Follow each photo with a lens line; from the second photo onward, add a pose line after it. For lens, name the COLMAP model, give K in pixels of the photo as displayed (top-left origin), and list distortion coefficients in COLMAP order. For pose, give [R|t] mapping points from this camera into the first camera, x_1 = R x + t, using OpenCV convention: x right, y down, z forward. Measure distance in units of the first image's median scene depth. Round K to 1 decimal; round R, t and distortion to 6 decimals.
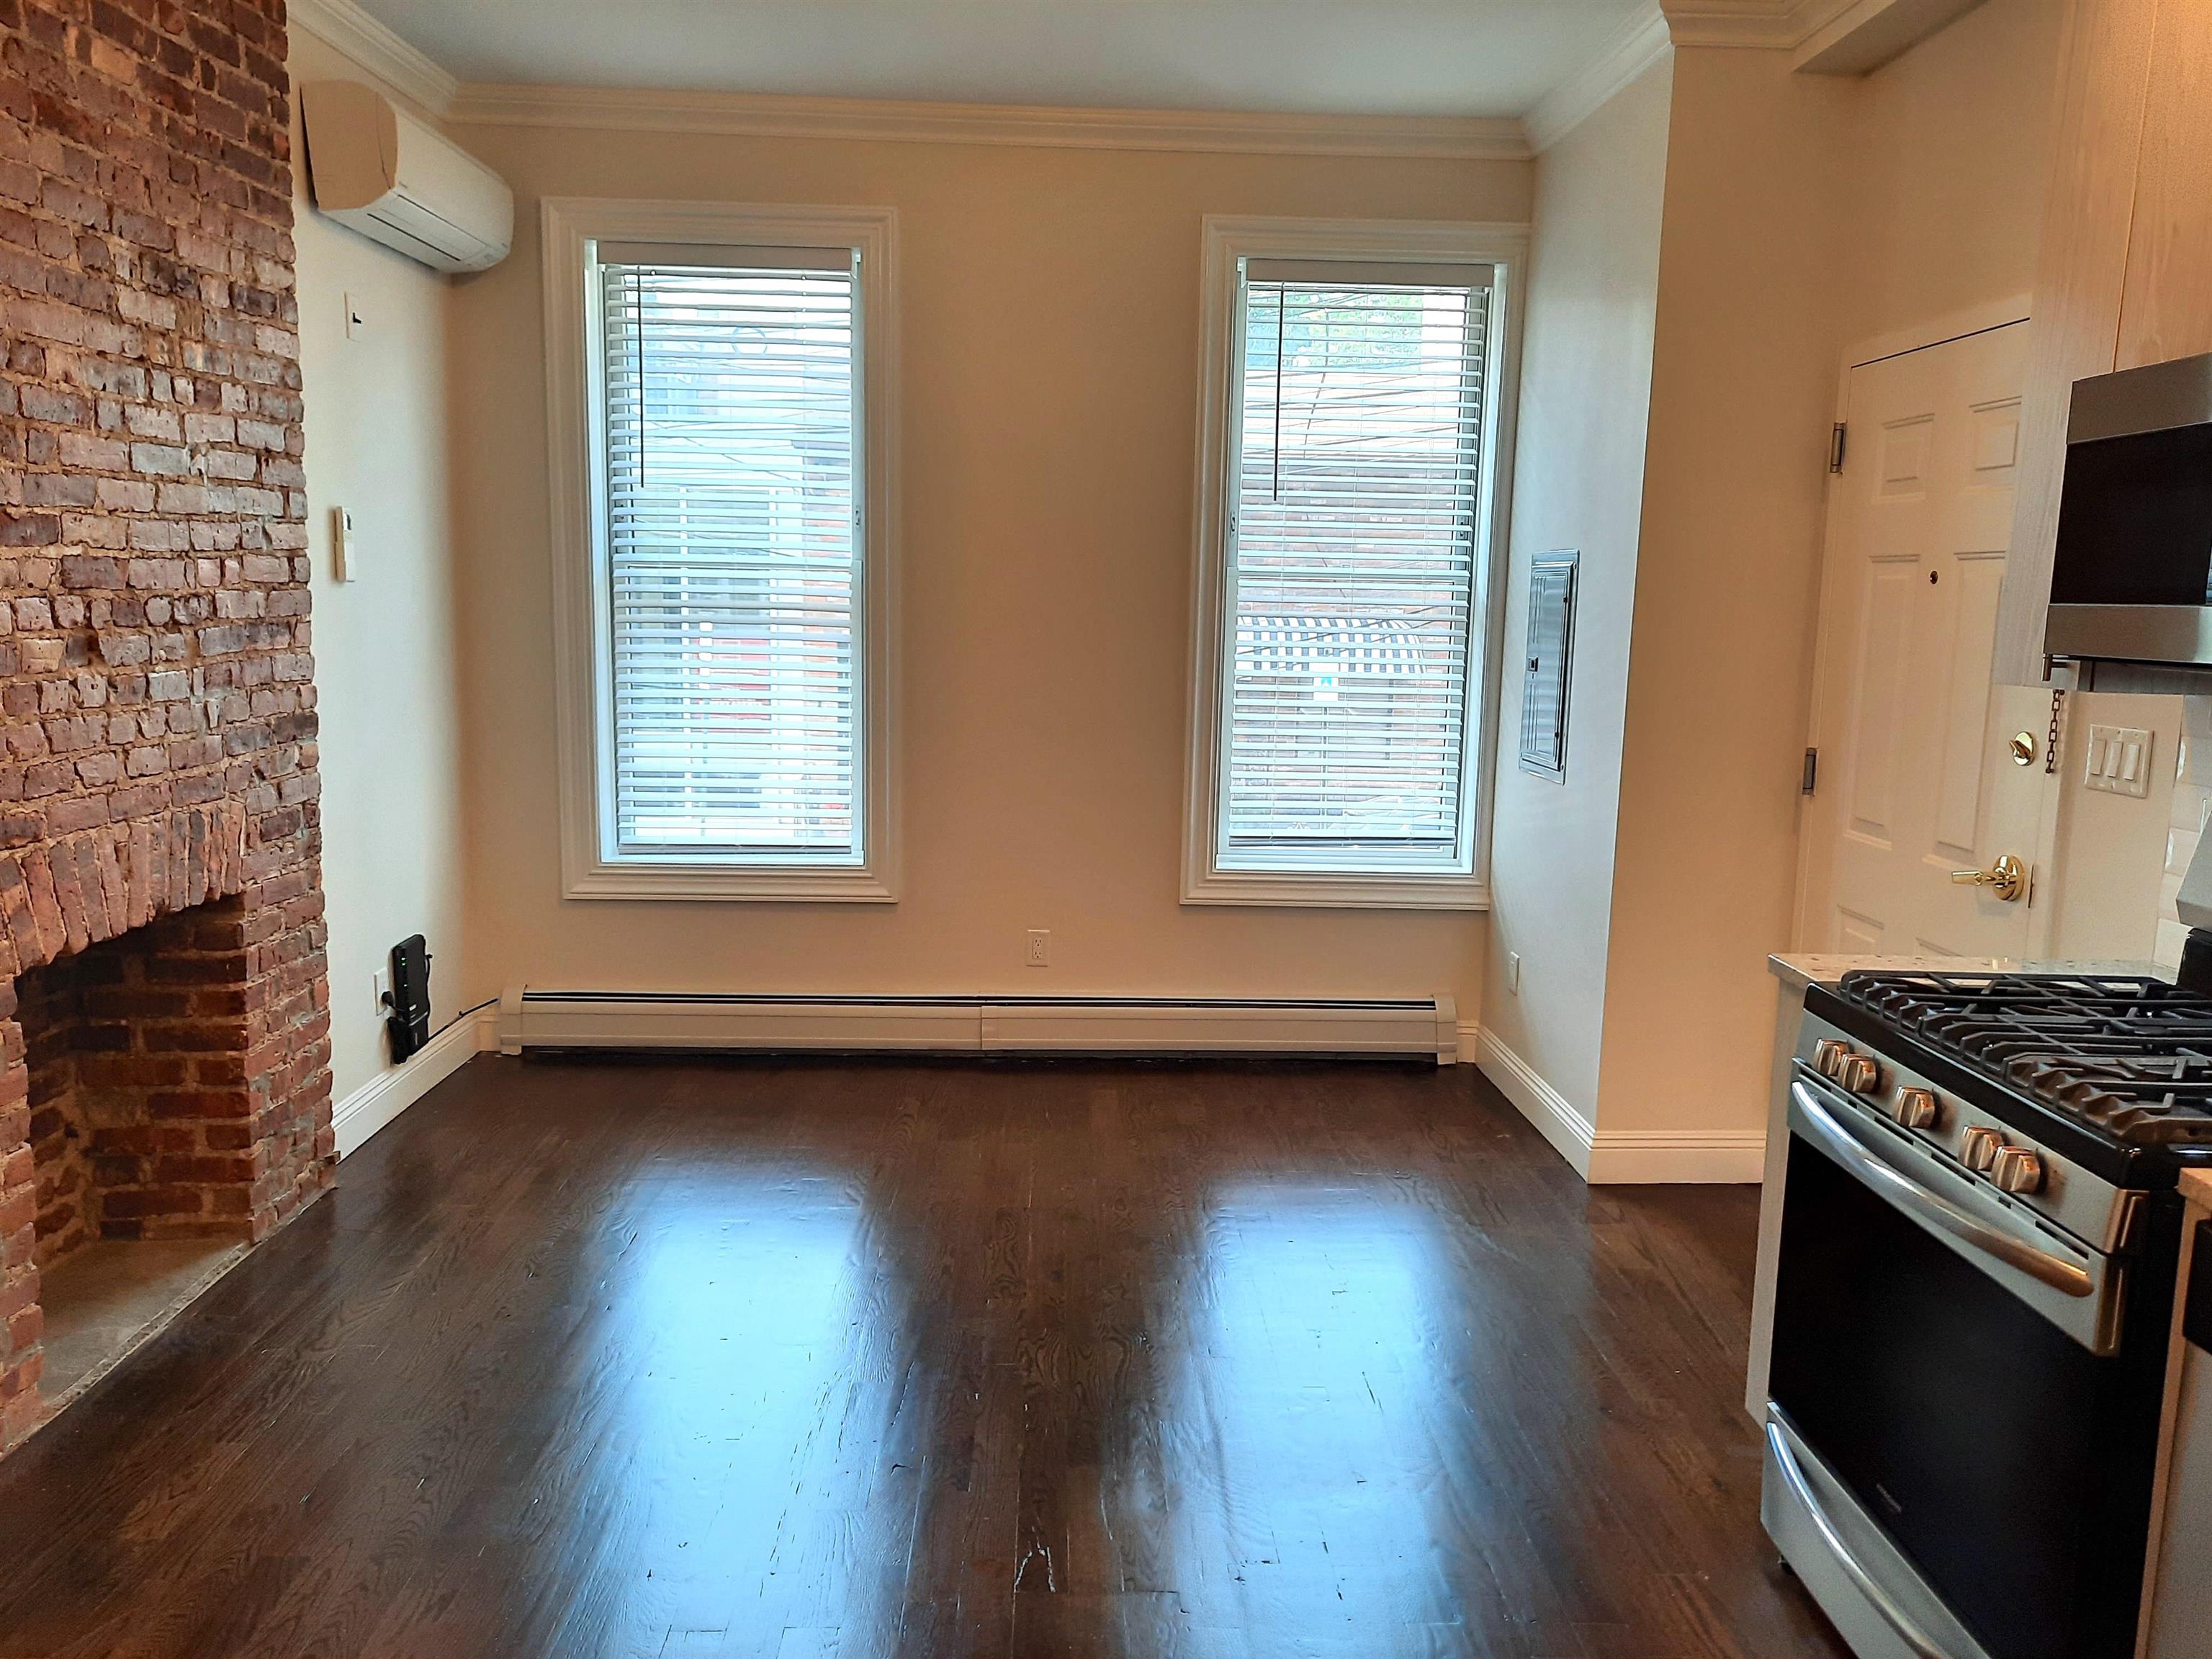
lens RADIAL K [[1634.6, 0, 1102.8], [0, 1634.6, 808.1], [0, 0, 1]] dist [0.060682, -0.061477]
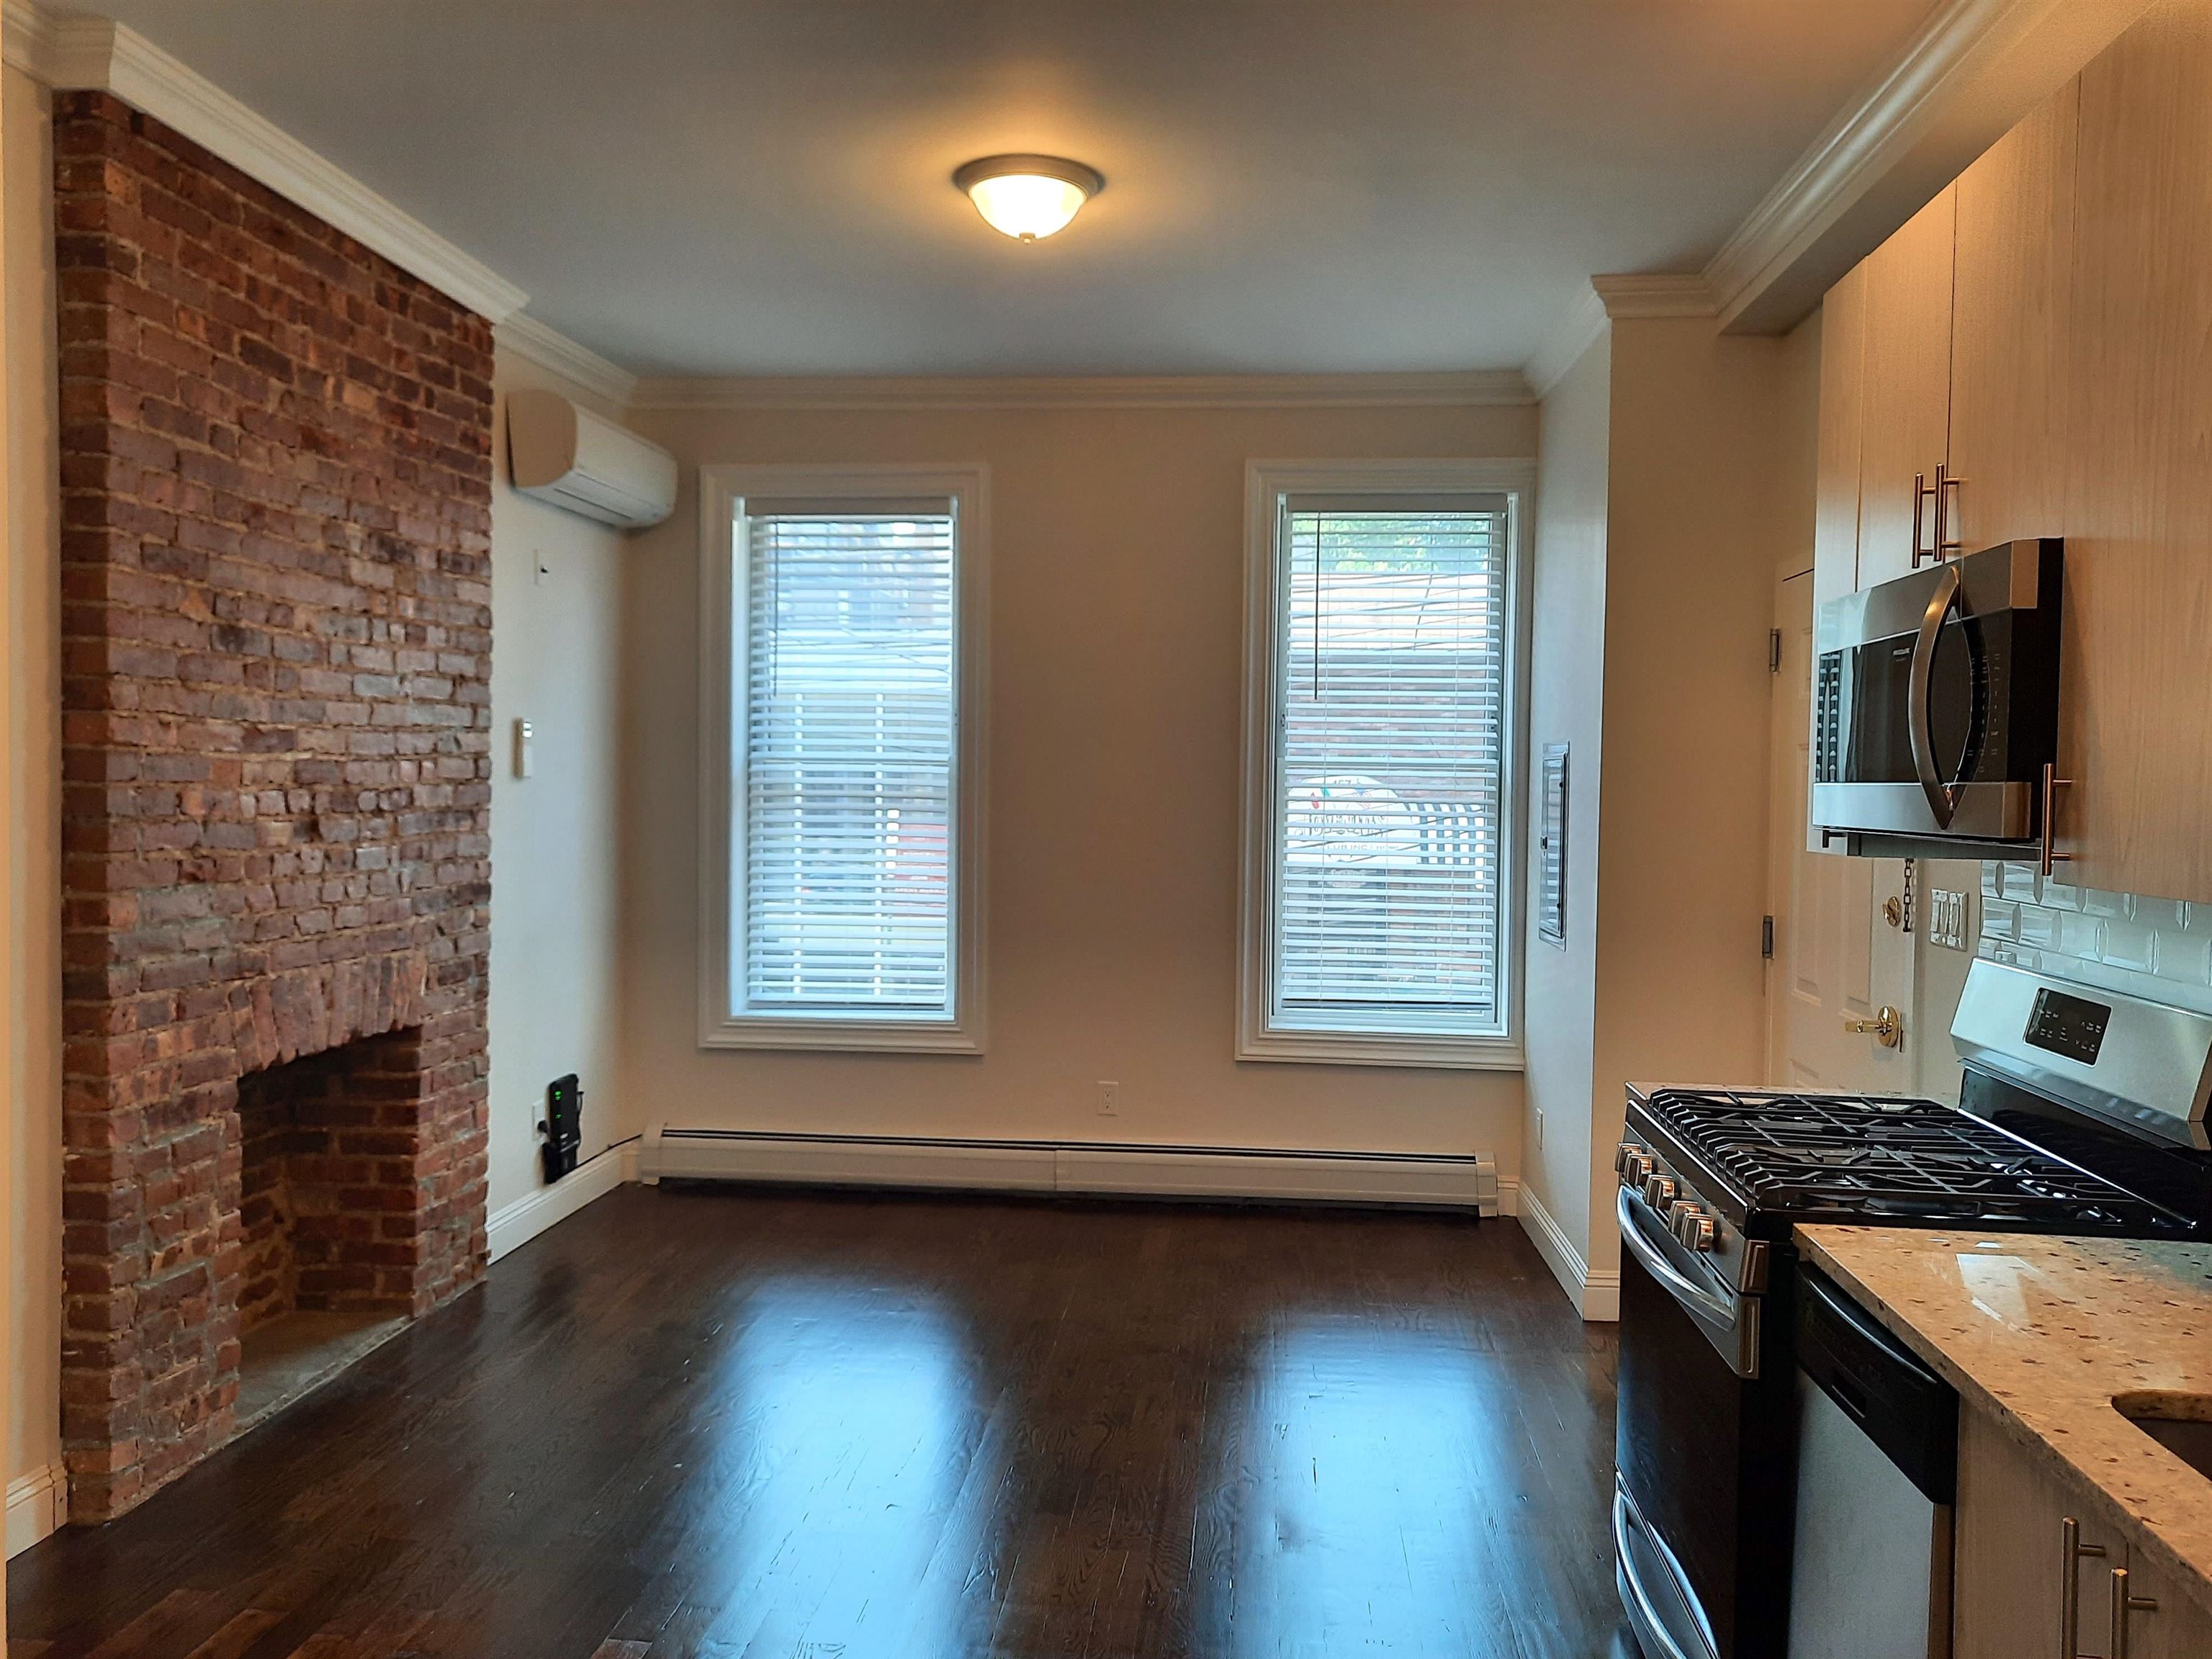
lens RADIAL K [[1634.6, 0, 1102.8], [0, 1634.6, 808.1], [0, 0, 1]] dist [0.060682, -0.061477]
pose [[0.991926, -0.005416, -0.126703, 0.146953], [-0.009315, 0.993278, -0.115379, 0.026858], [0.126477, 0.115627, 0.985208, -0.177049]]
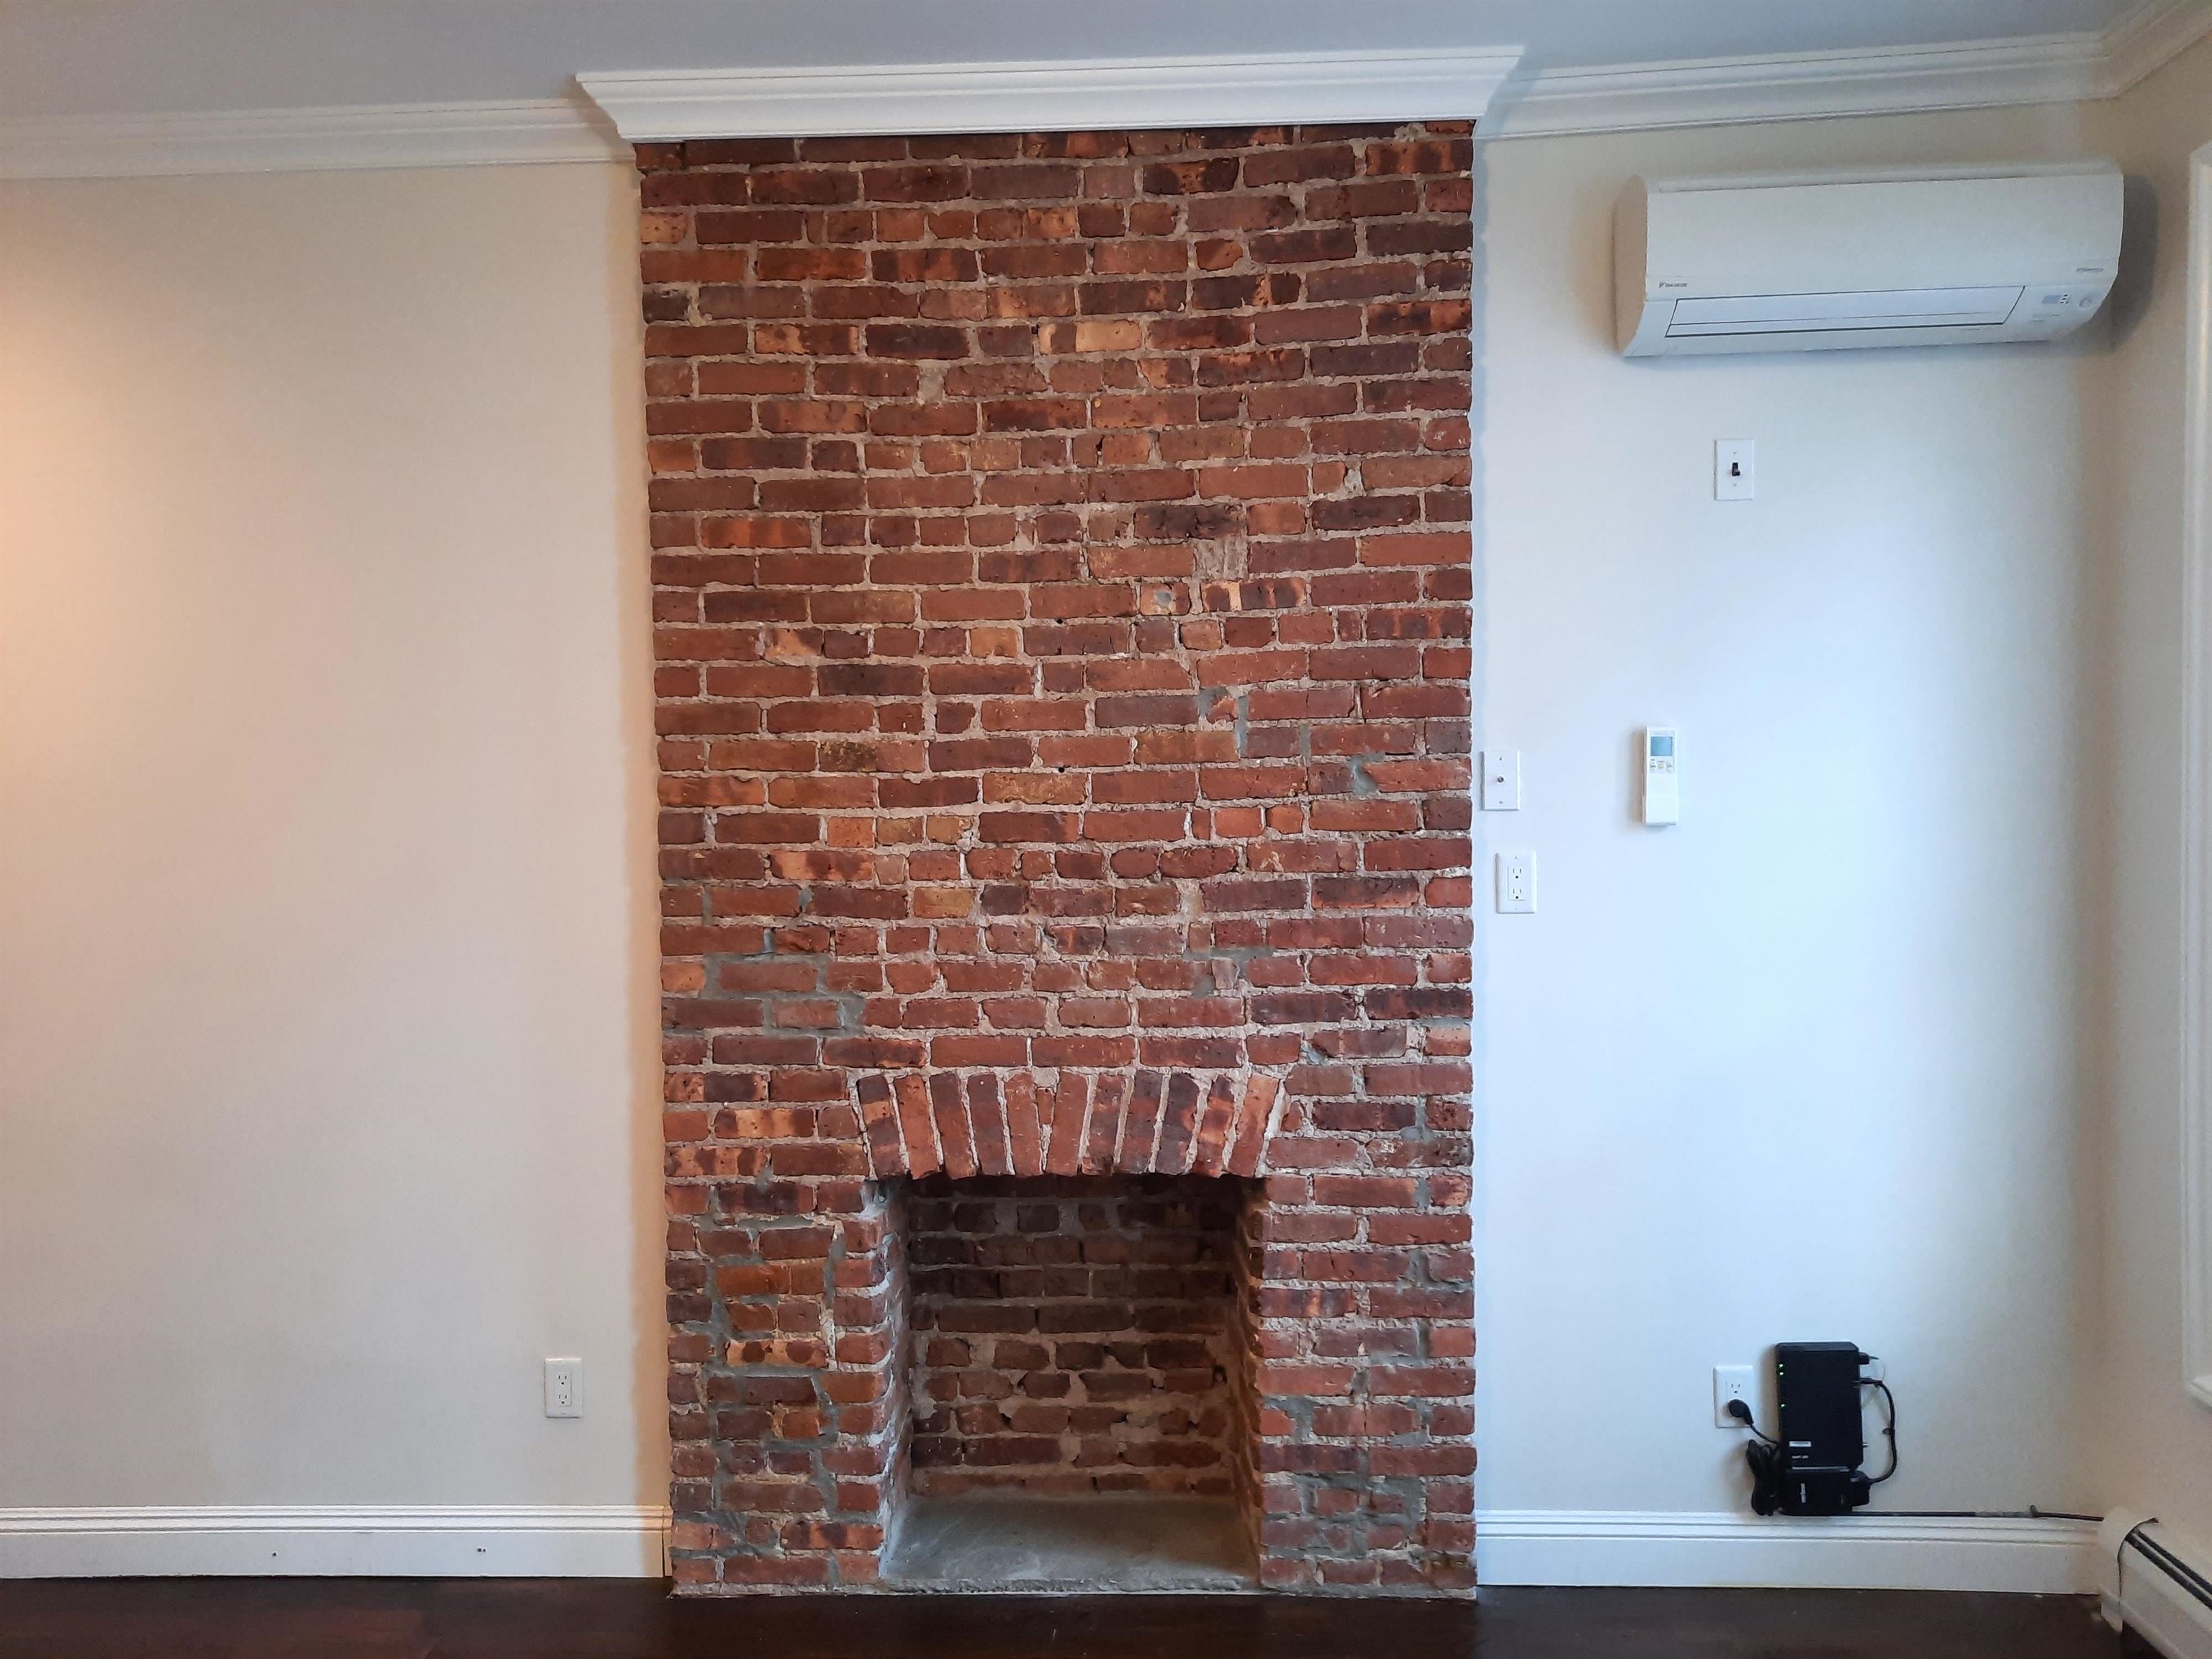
lens RADIAL K [[1634.6, 0, 1102.8], [0, 1634.6, 808.1], [0, 0, 1]] dist [0.060682, -0.061477]
pose [[-0.073324, 0.010008, -0.997258, 0.358768], [-0.119432, 0.992665, 0.018743, -0.150755], [0.990131, 0.120479, -0.071591, 0.939455]]
